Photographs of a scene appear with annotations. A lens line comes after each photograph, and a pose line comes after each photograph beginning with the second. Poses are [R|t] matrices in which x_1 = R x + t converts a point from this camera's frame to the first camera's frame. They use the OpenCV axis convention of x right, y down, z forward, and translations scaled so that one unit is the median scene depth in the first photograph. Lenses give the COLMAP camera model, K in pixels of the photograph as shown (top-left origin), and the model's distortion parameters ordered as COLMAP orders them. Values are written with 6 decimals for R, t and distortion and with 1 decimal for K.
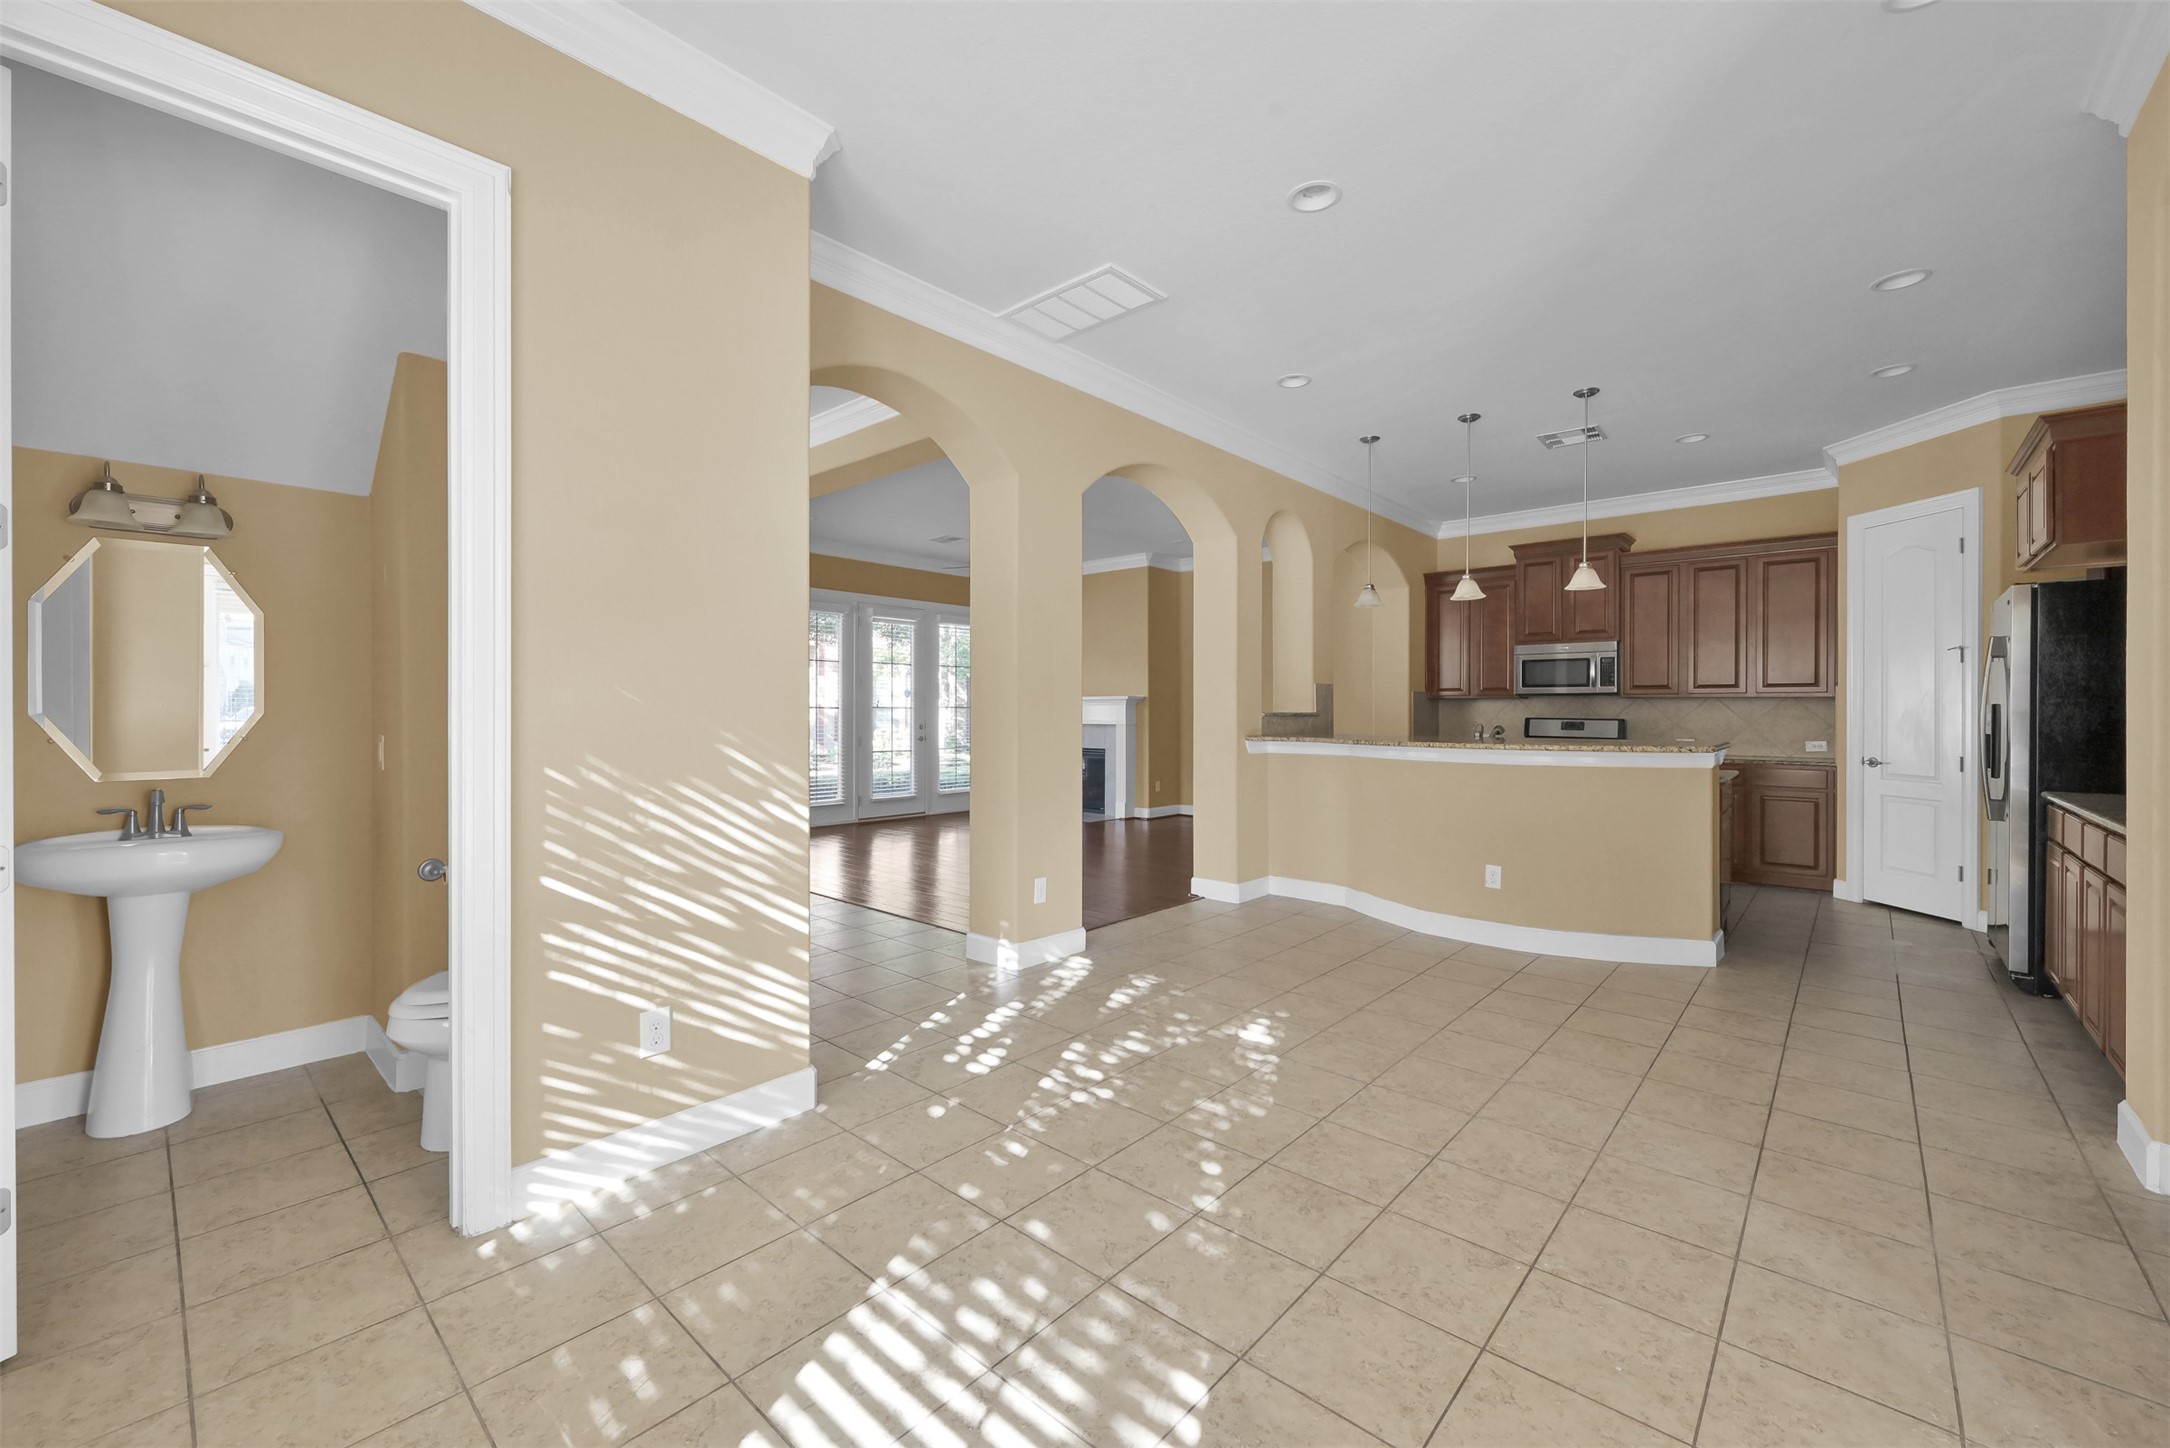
lens RADIAL K [[857.2, 0, 1077.3], [0, 857.2, 712.8], [0, 0, 1]] dist [-0.005060, 0.000831]
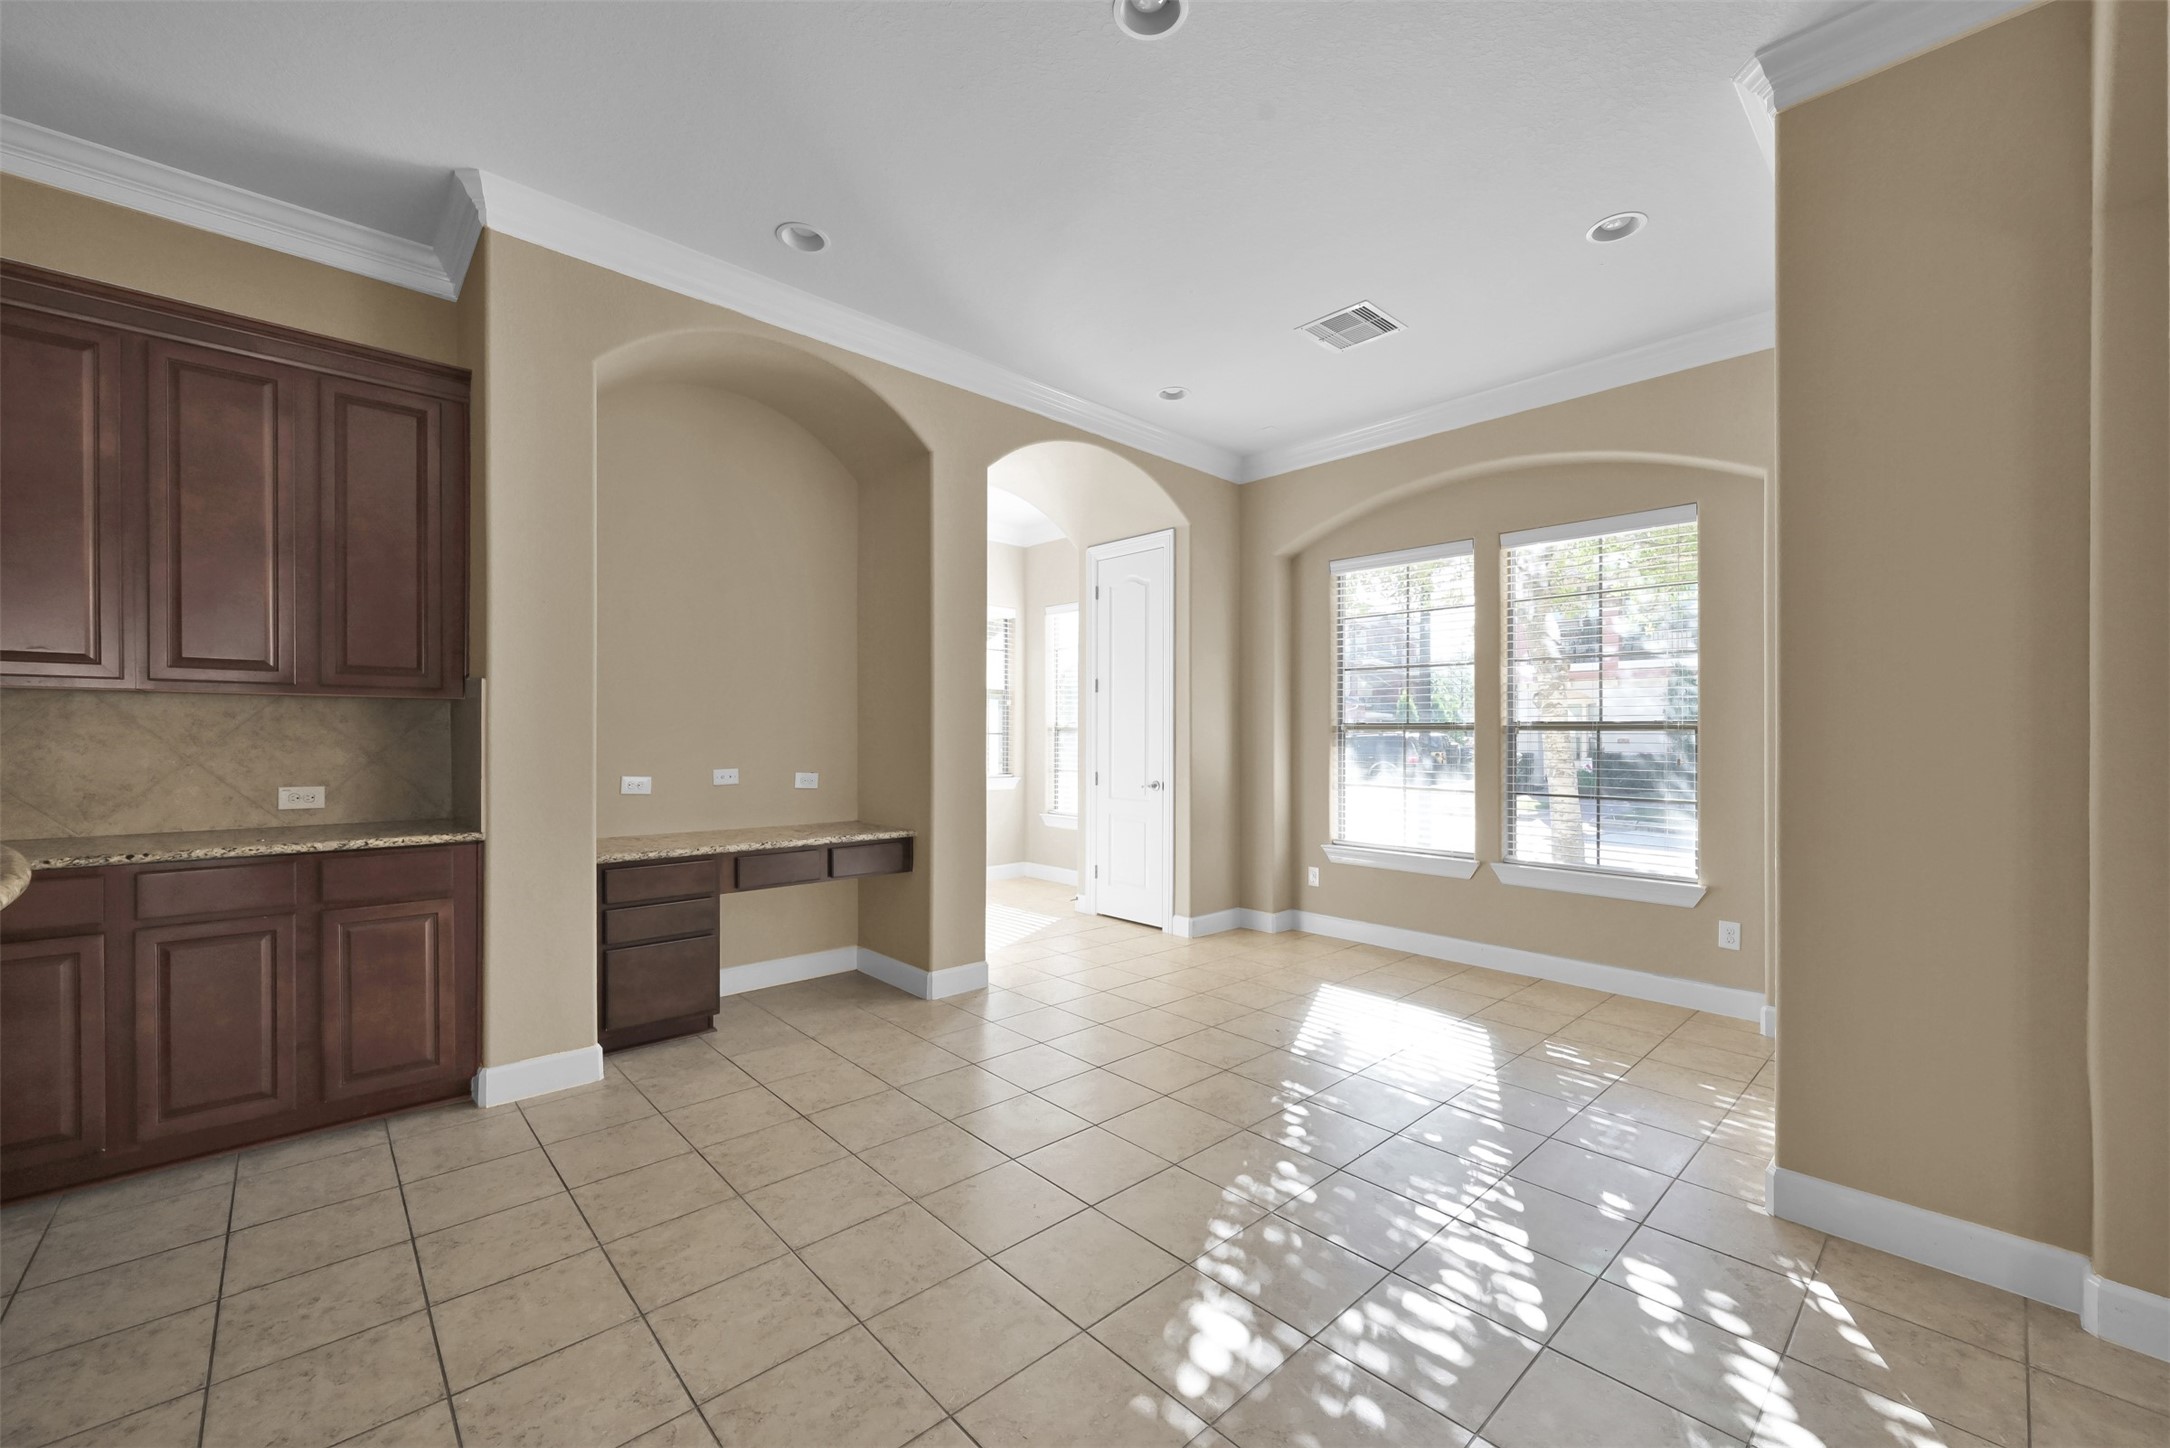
lens RADIAL K [[857.2, 0, 1082.5], [0, 857.2, 739.2], [0, 0, 1]] dist [-0.005060, 0.000831]
pose [[-0.997125, -0.010786, 0.075005, 0.151461], [-0.010102, 0.999904, 0.009489, -0.003826], [-0.075100, 0.008704, -0.997138, 0.911084]]
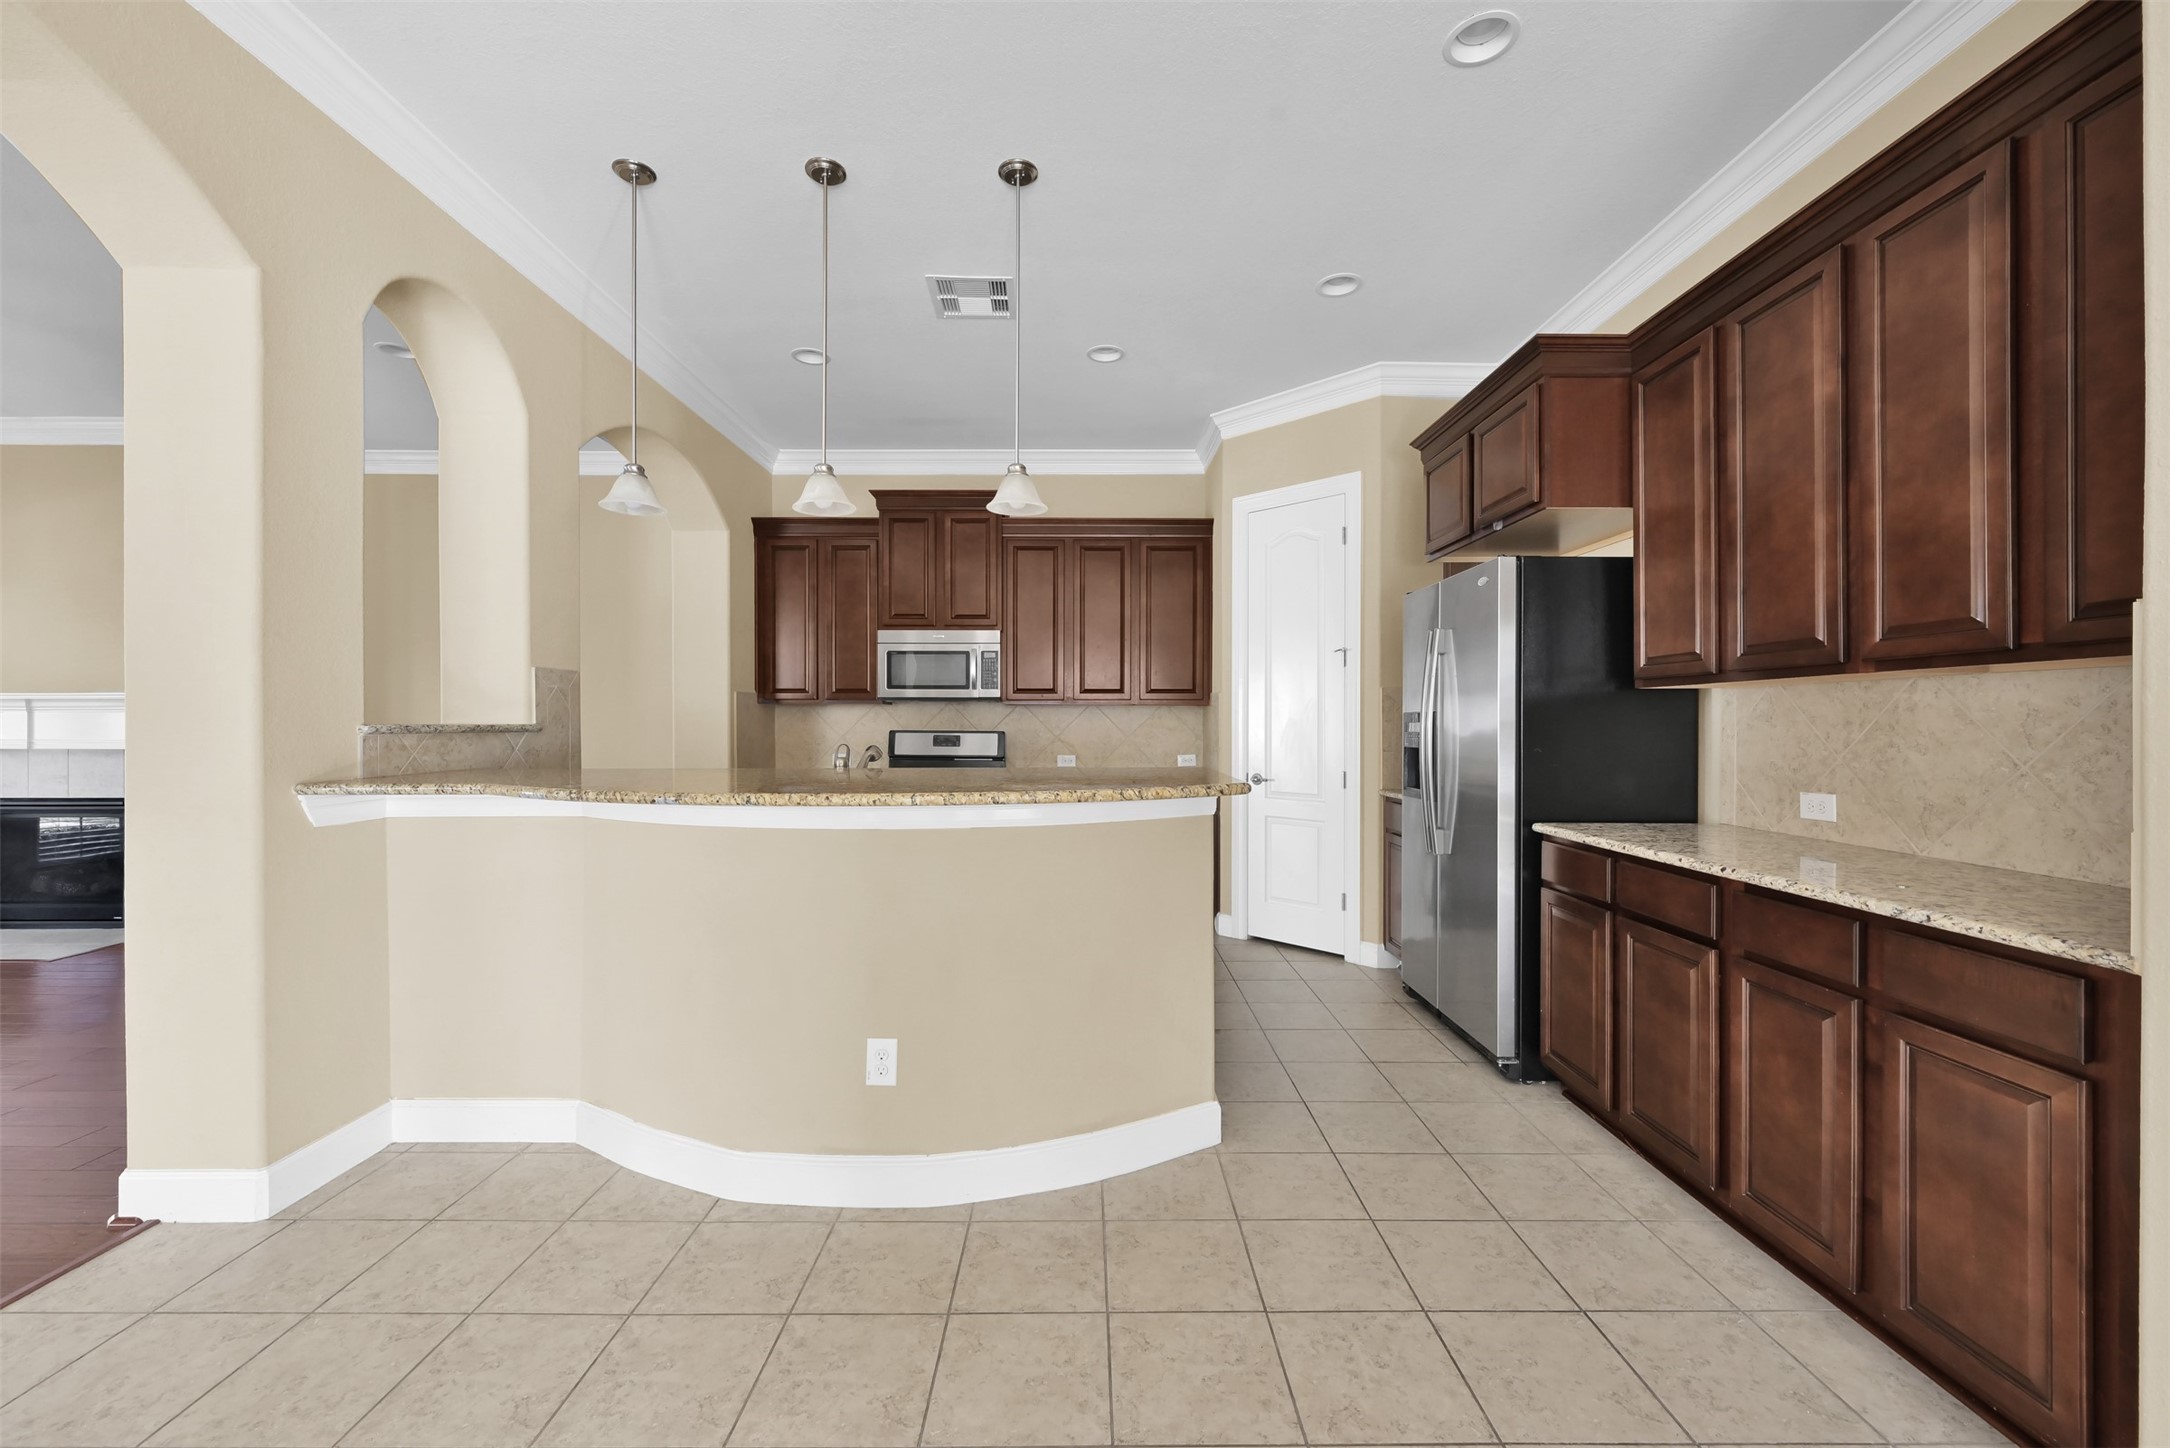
lens RADIAL K [[857.2, 0, 1077.8], [0, 857.2, 724.4], [0, 0, 1]] dist [-0.005060, 0.000831]
pose [[0.740783, -0.003572, 0.671734, 0.197200], [0.002344, 0.999994, 0.002733, -0.001062], [-0.671740, -0.000450, 0.740787, 0.459410]]
